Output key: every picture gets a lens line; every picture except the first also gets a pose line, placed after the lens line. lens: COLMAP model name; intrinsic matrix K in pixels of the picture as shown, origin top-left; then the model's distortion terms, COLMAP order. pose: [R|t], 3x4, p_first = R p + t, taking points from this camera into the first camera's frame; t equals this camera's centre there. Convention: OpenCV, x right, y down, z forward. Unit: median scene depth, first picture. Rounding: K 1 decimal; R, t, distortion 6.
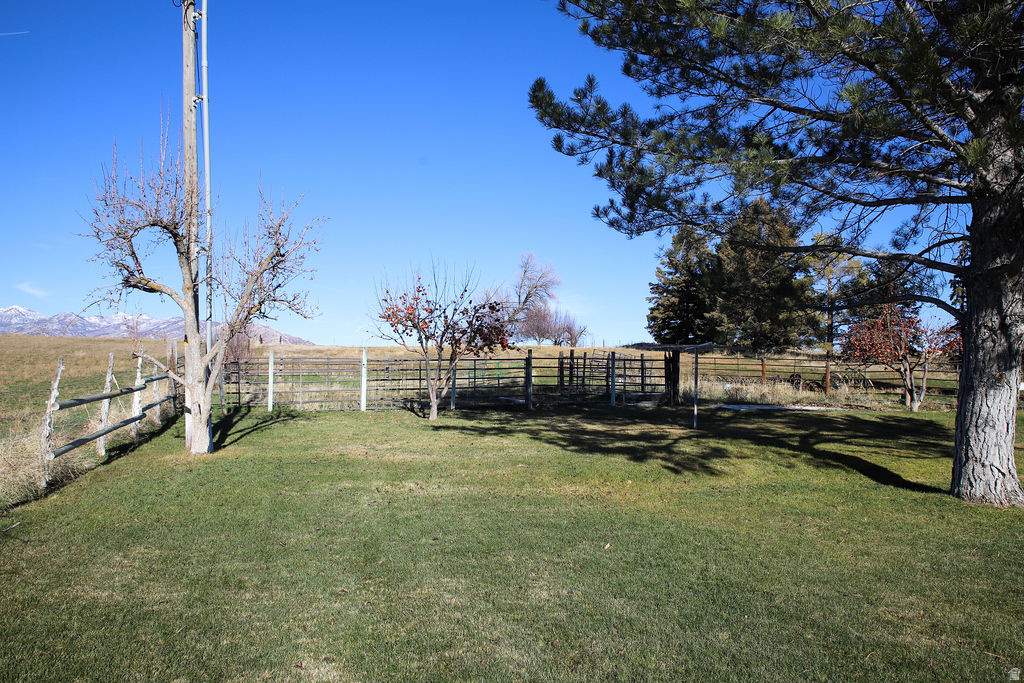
lens RADIAL K [[692.8, 0, 512.0], [0, 692.8, 341.5], [0, 0, 1]] dist [-0.133303, 0.094026]
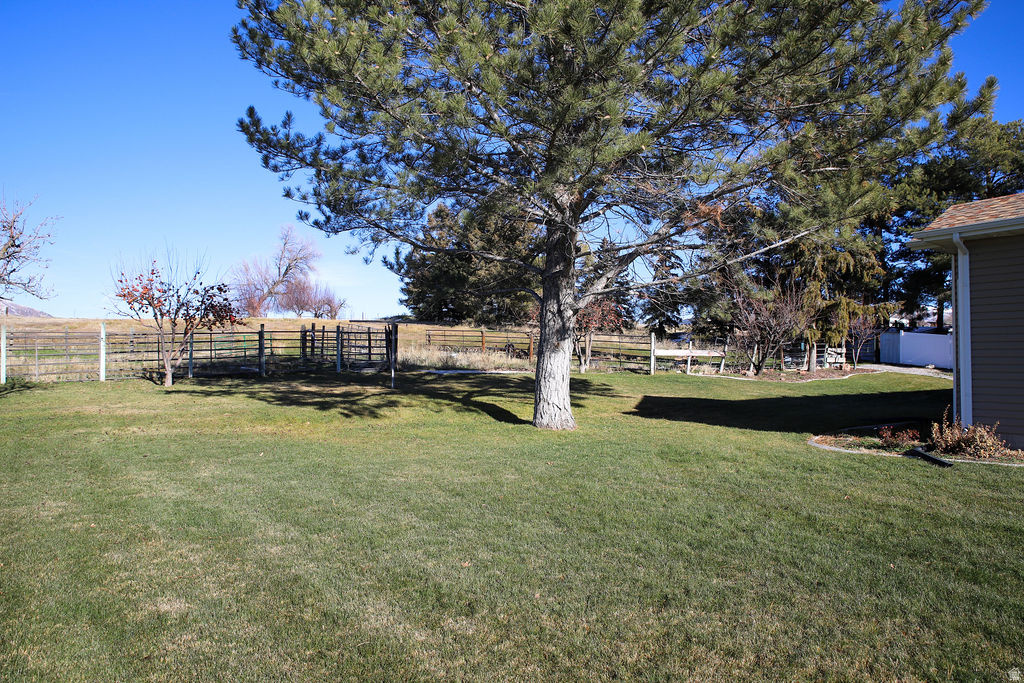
lens RADIAL K [[692.8, 0, 512.0], [0, 692.8, 341.5], [0, 0, 1]] dist [-0.133303, 0.094026]
pose [[0.946866, -0.007638, 0.321539, 0.065018], [-0.005608, 0.999174, 0.040248, -0.008448], [-0.321581, -0.039913, 0.946041, -0.227399]]
